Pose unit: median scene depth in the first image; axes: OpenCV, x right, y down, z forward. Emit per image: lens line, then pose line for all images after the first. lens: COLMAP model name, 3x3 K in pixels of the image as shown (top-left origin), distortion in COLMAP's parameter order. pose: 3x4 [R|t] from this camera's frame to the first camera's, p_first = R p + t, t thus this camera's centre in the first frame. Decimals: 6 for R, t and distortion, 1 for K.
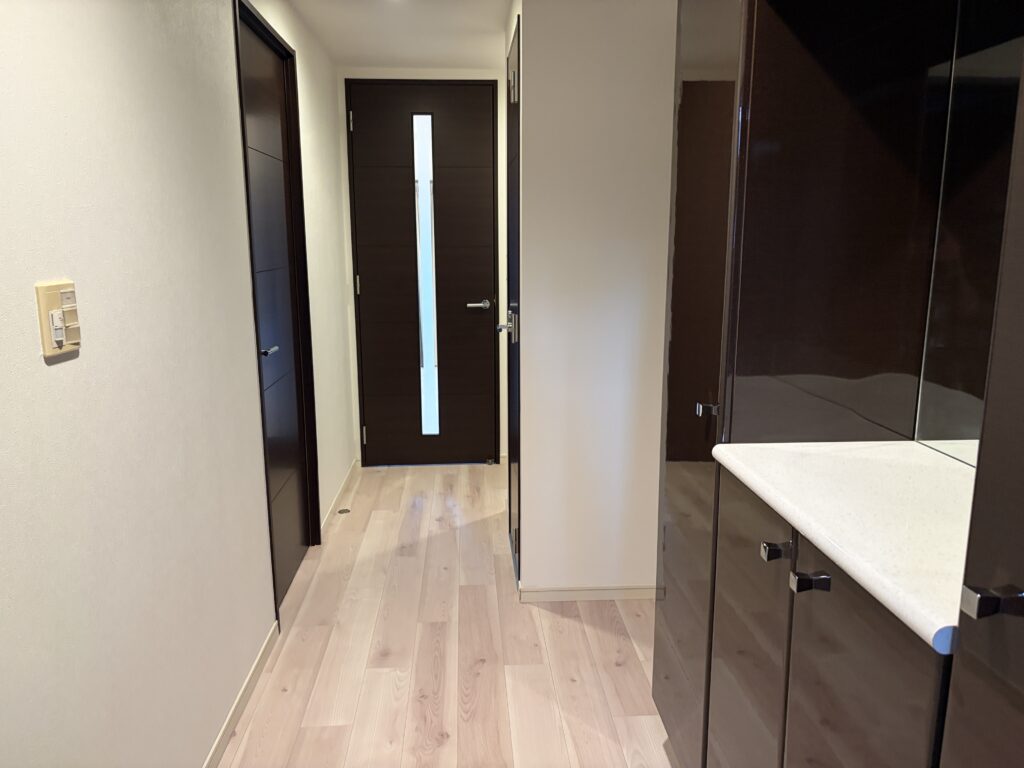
lens RADIAL K [[772.8, 0, 523.5], [0, 772.8, 398.3], [0, 0, 1]] dist [0.011752, -0.000759]
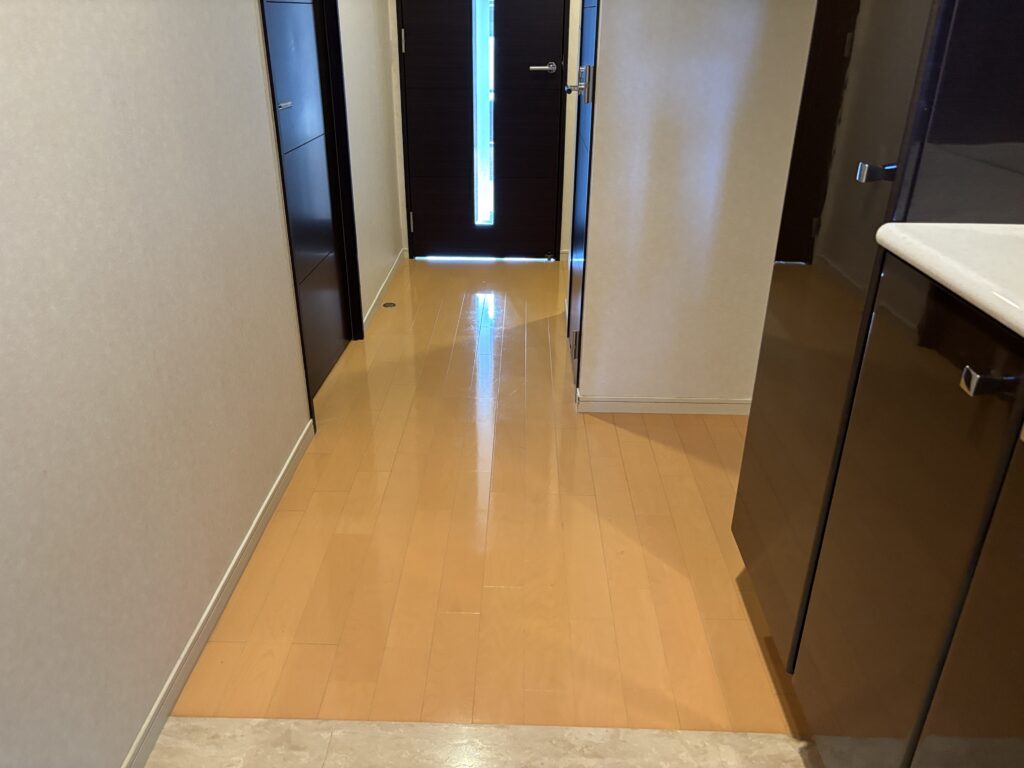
lens RADIAL K [[779.5, 0, 515.0], [0, 779.5, 394.2], [0, 0, 1]] dist [0.082118, -0.109258]
pose [[0.996114, 0.049496, -0.072845, -0.010986], [-0.030184, 0.968902, 0.245596, 0.018709], [0.082736, -0.242443, 0.966631, 0.101477]]
